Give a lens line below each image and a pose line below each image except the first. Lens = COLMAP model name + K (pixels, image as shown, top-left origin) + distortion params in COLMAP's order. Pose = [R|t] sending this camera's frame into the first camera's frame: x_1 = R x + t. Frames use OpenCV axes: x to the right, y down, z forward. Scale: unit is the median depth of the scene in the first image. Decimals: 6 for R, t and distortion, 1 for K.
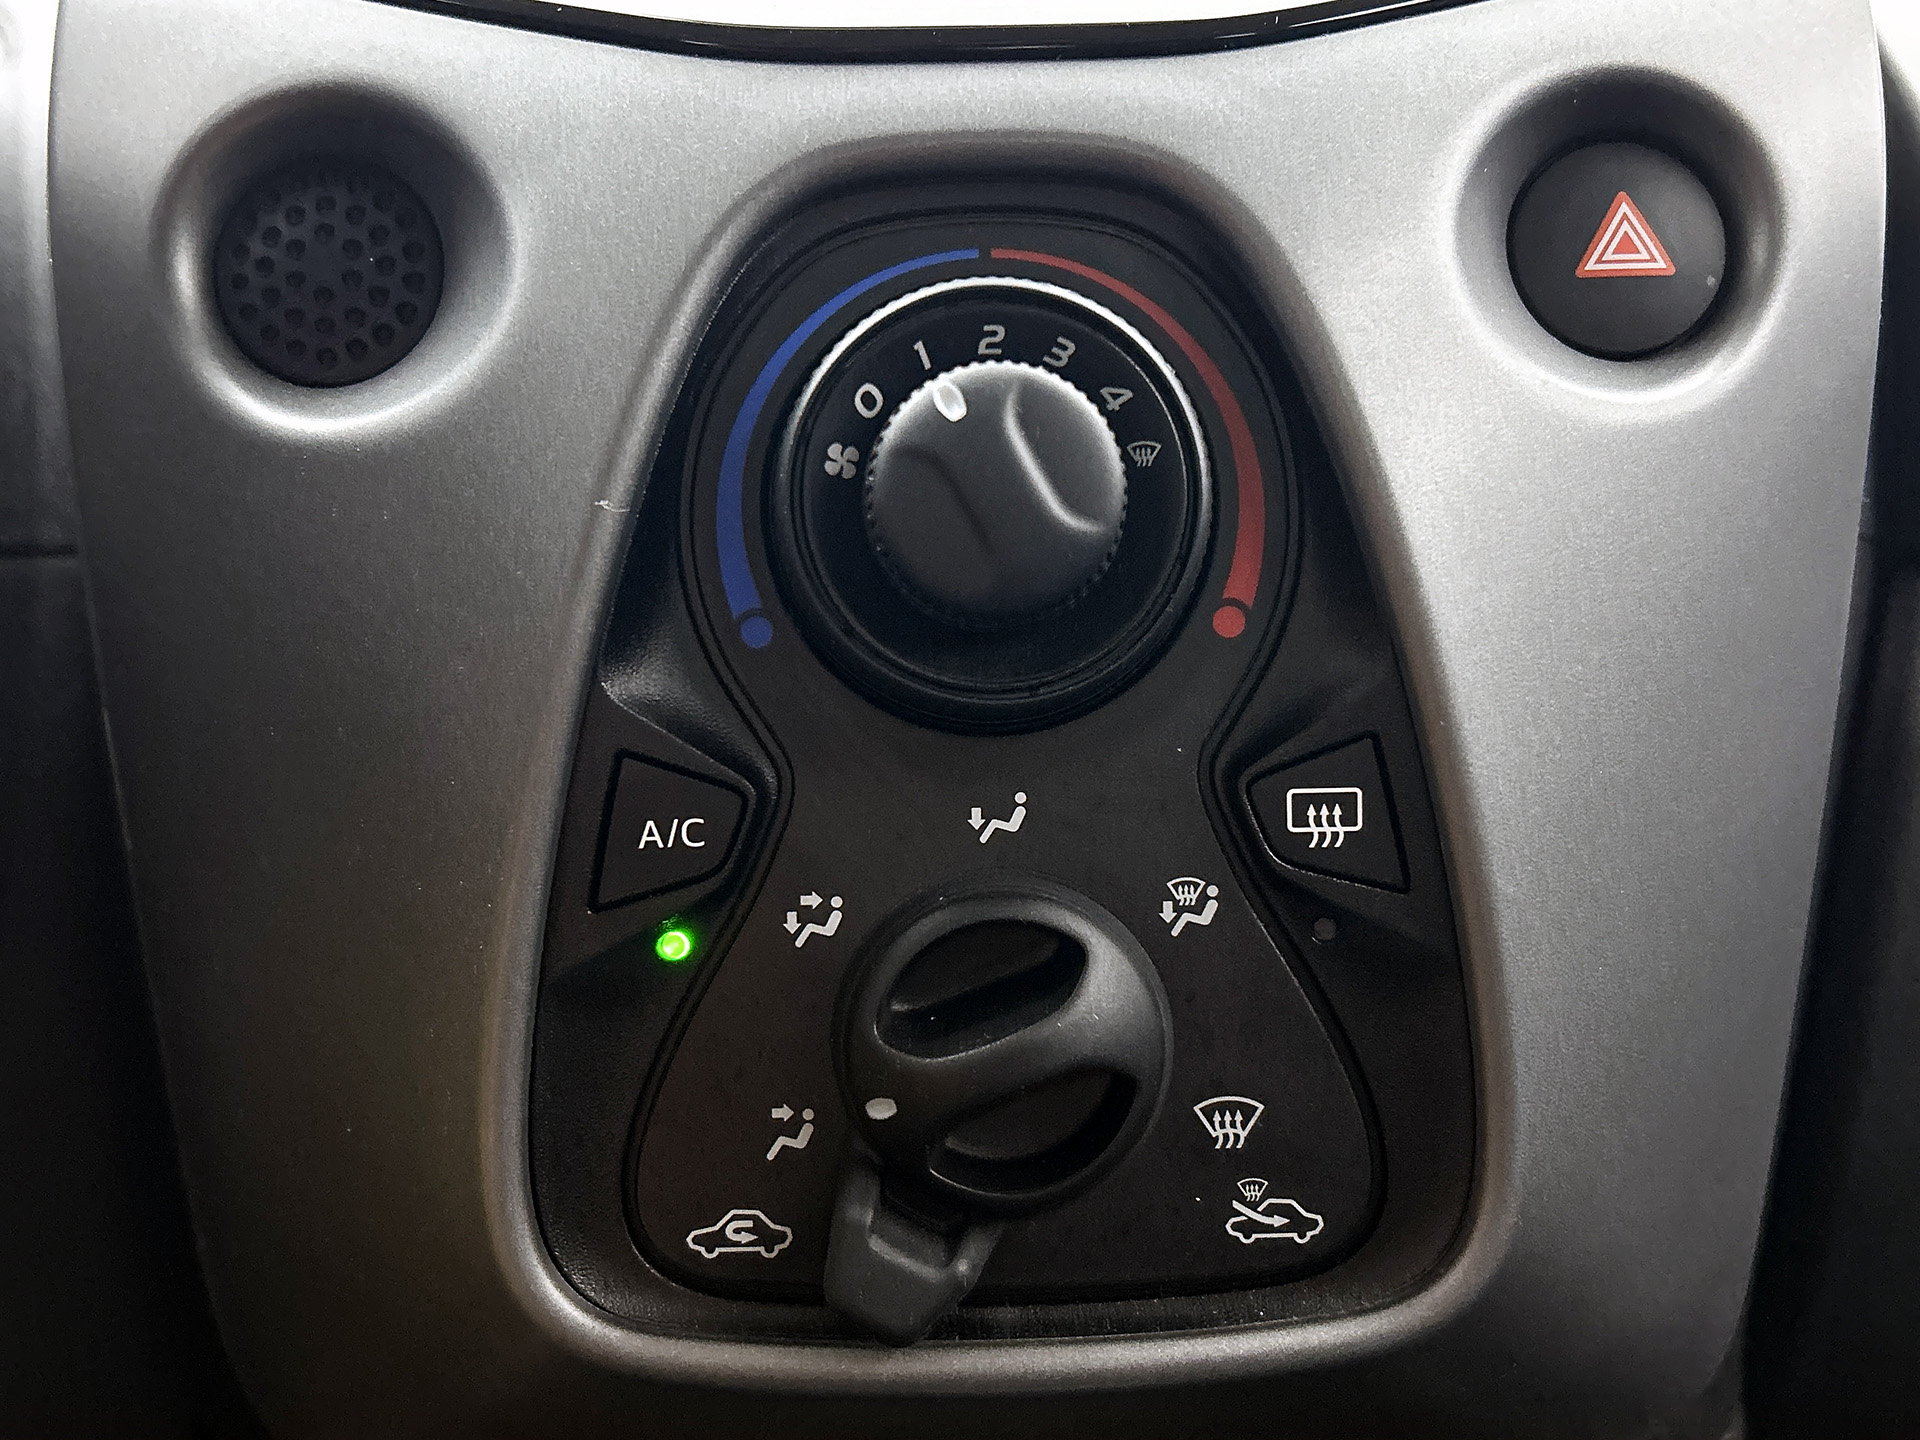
lens RADIAL K [[1875.9, 0, 964.1], [0, 1875.9, 726.9], [0, 0, 1]] dist [-0.003474, 0.000000]
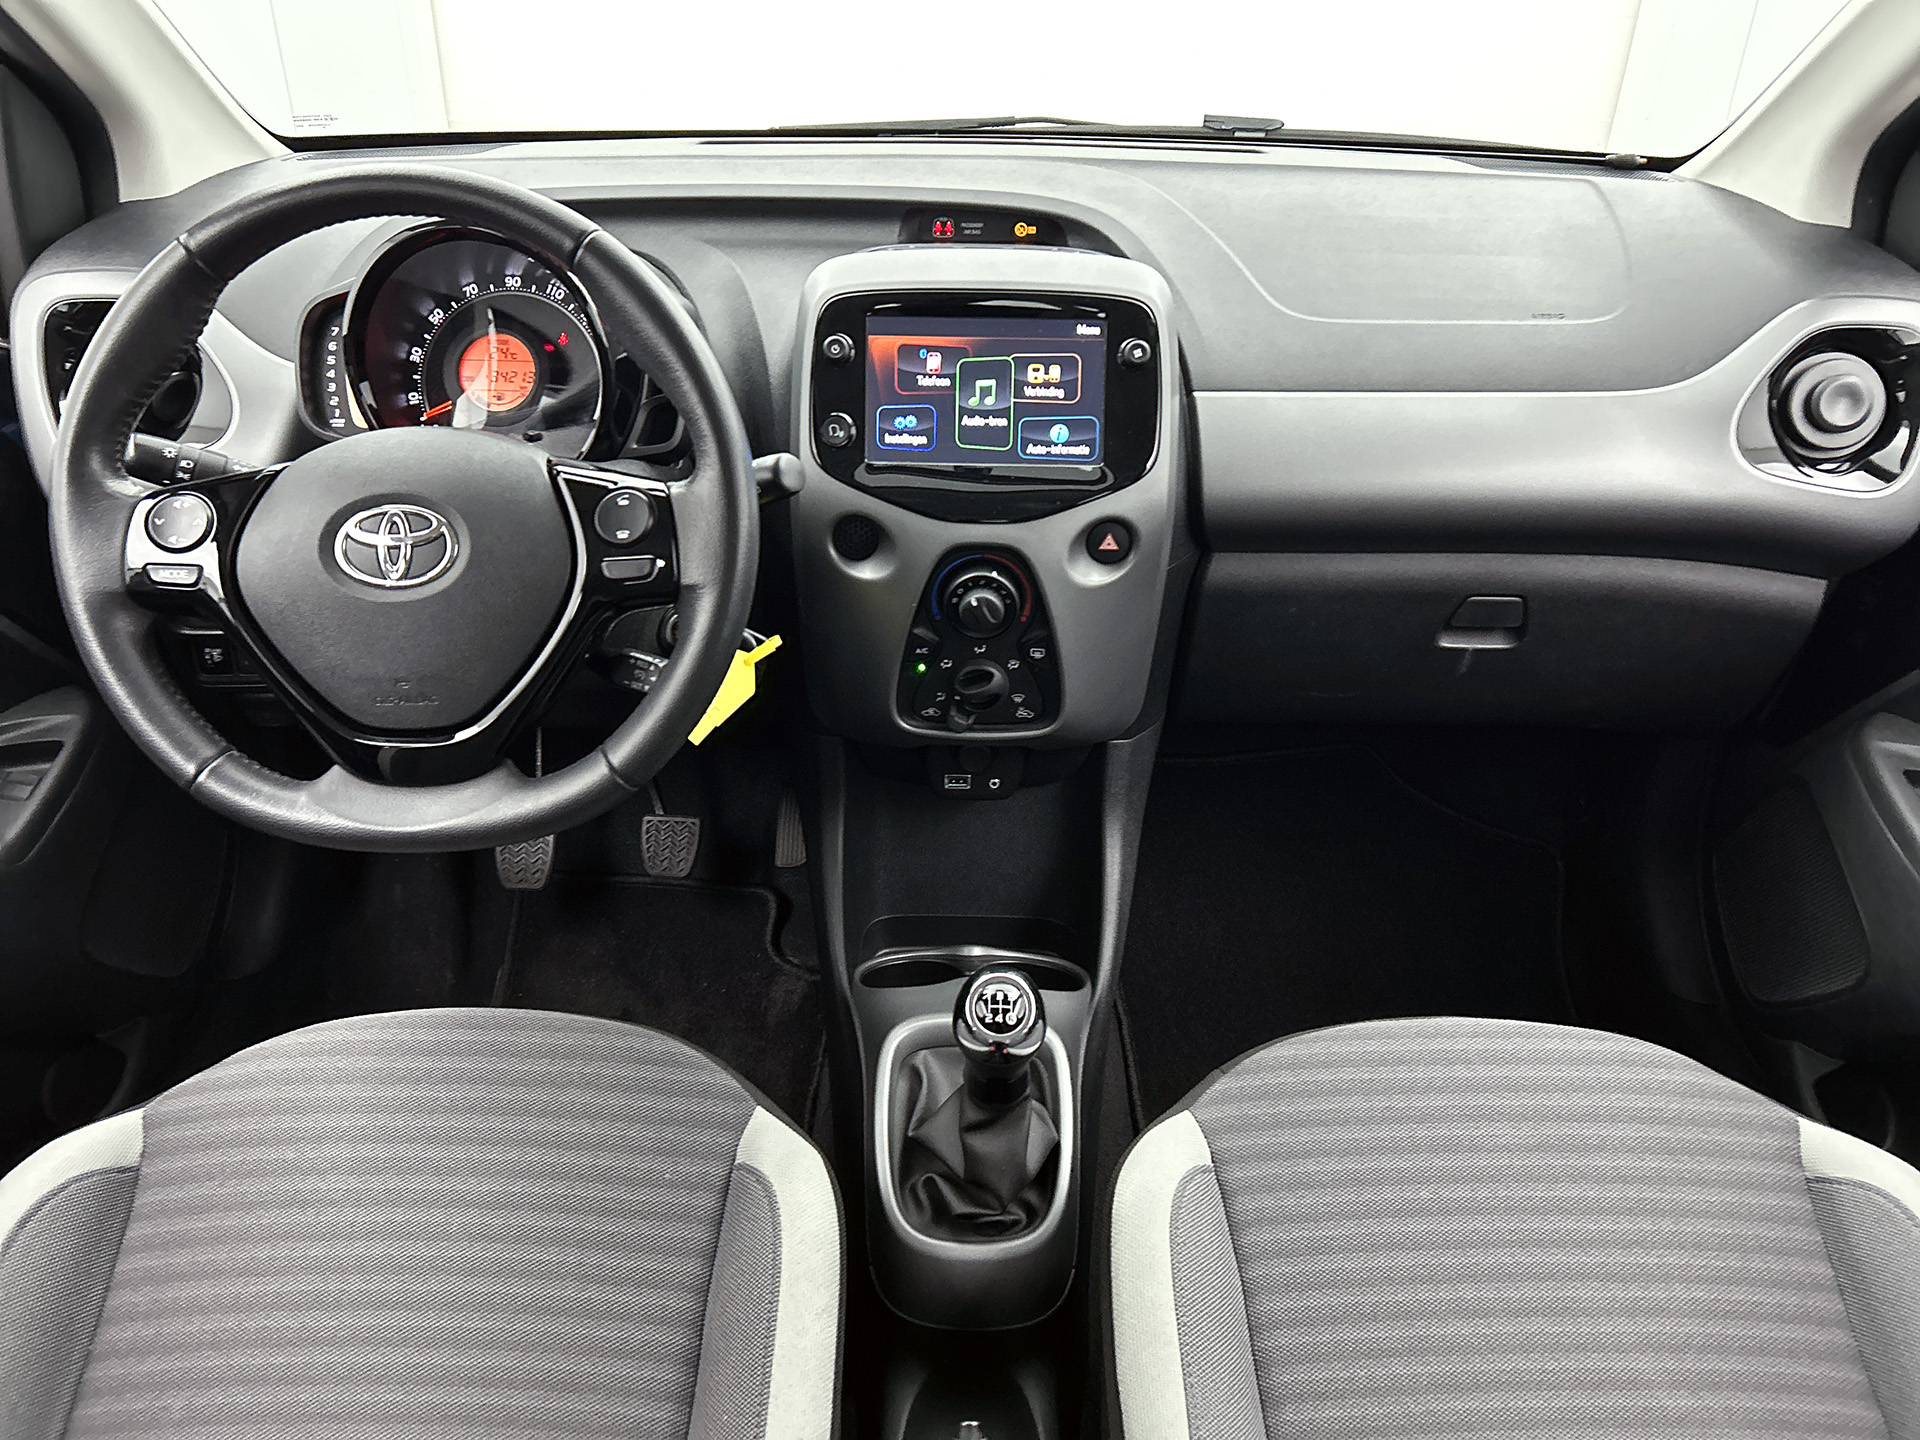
lens RADIAL K [[1442.2, 0, 949.7], [0, 1442.2, 721.3], [0, 0, 1]] dist [0.010037, -0.007914]
pose [[0.998983, 0.044844, -0.004629, -0.042889], [-0.037046, 0.875088, 0.482544, -1.860555], [0.025690, -0.481882, 0.875860, -2.914823]]
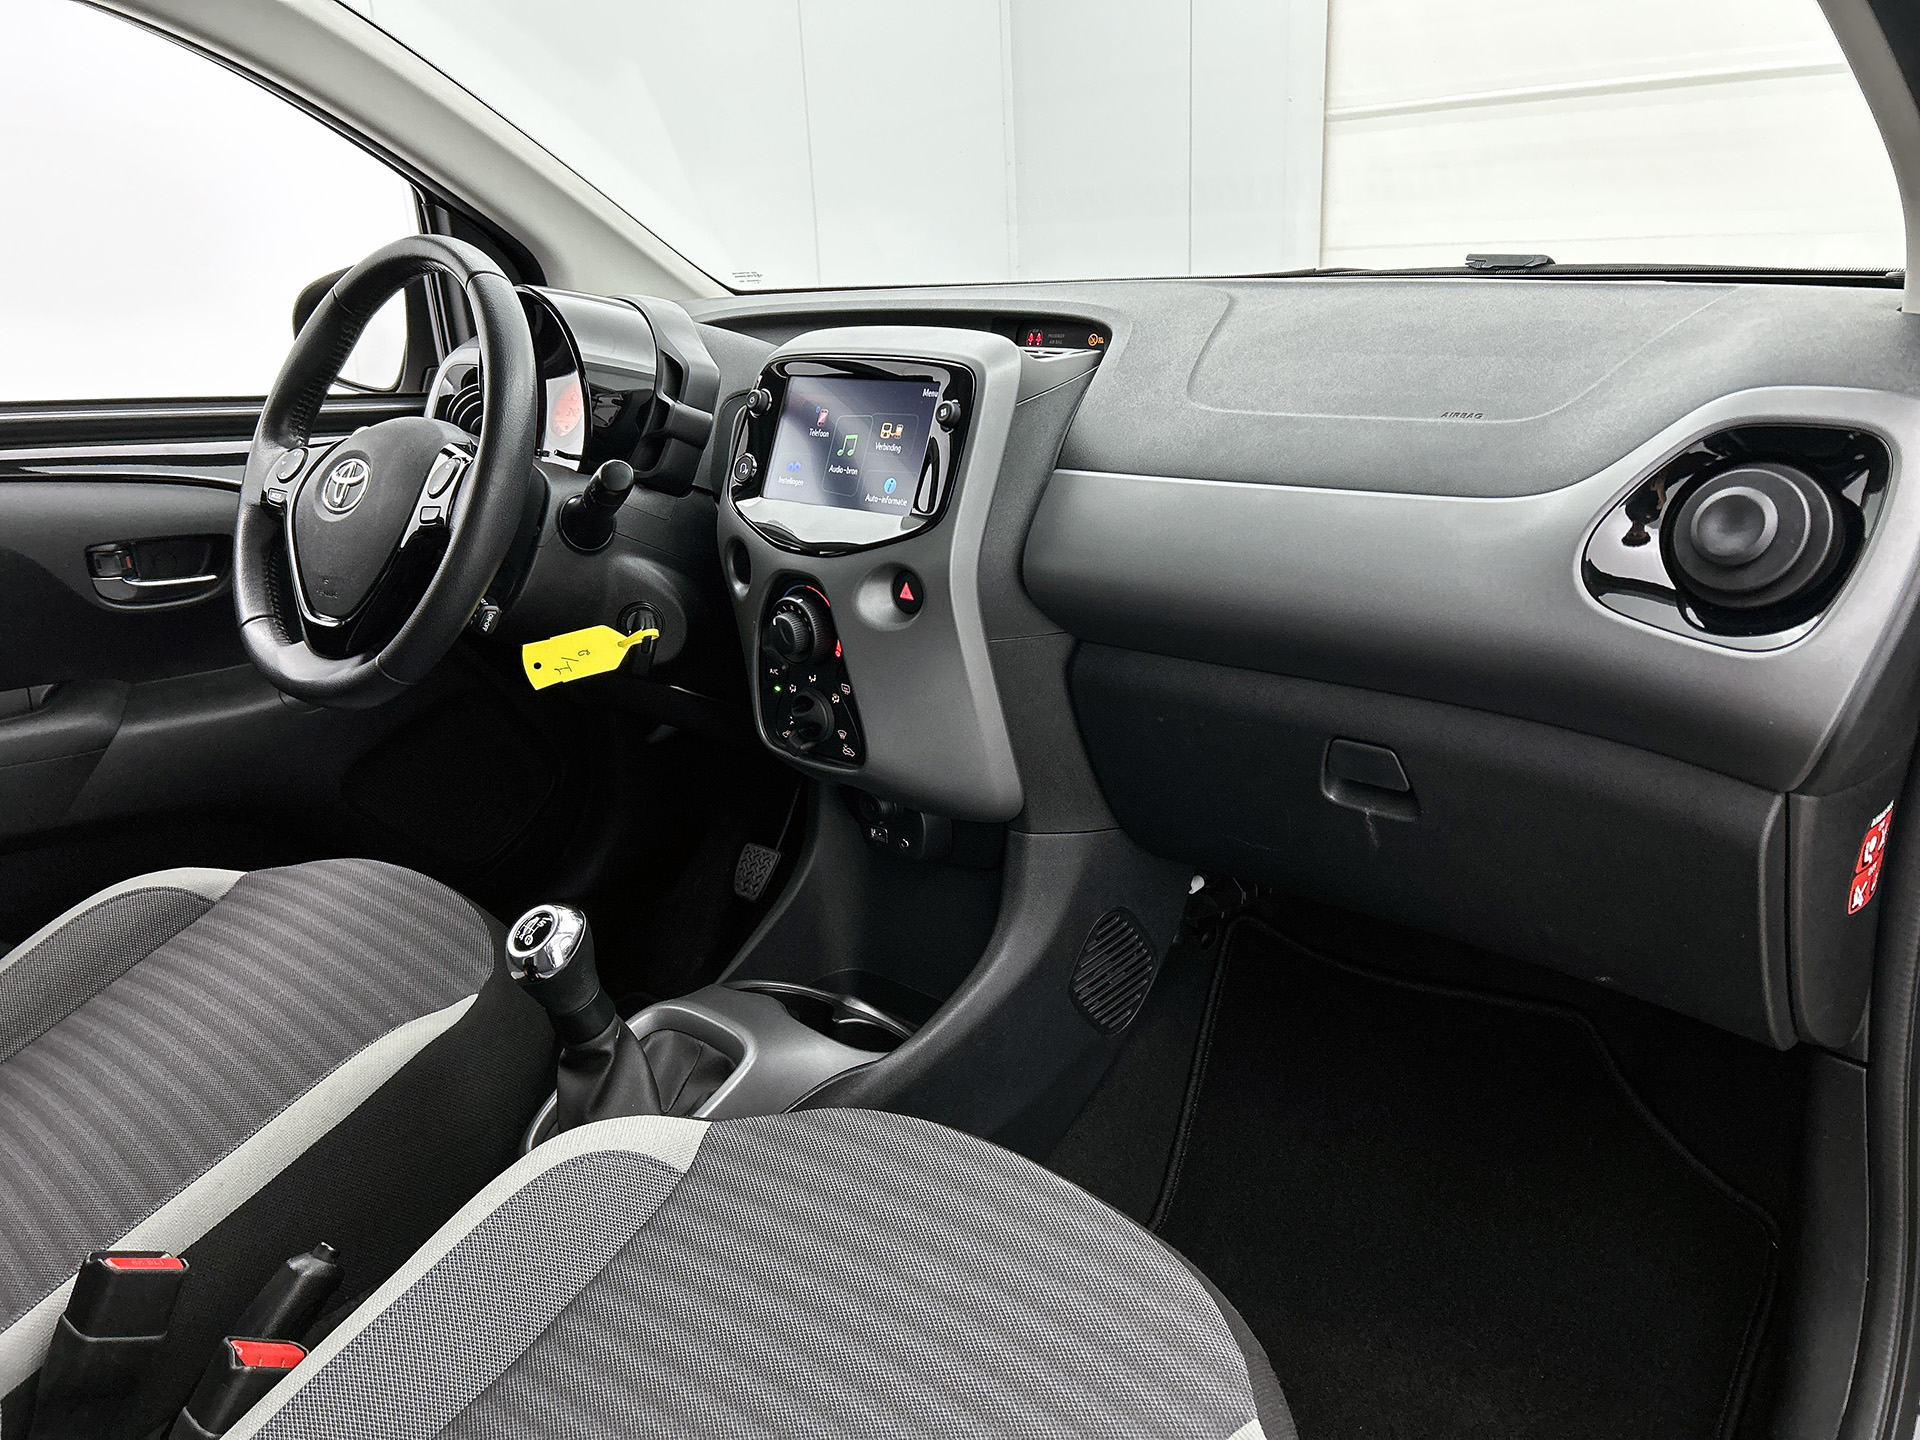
lens RADIAL K [[1442.2, 0, 951.7], [0, 1442.2, 711.0], [0, 0, 1]] dist [0.010037, -0.007914]
pose [[0.736556, 0.204493, -0.644724, 3.385512], [0.015683, 0.947782, 0.318533, -1.332997], [0.676195, -0.244729, 0.694887, -1.957702]]
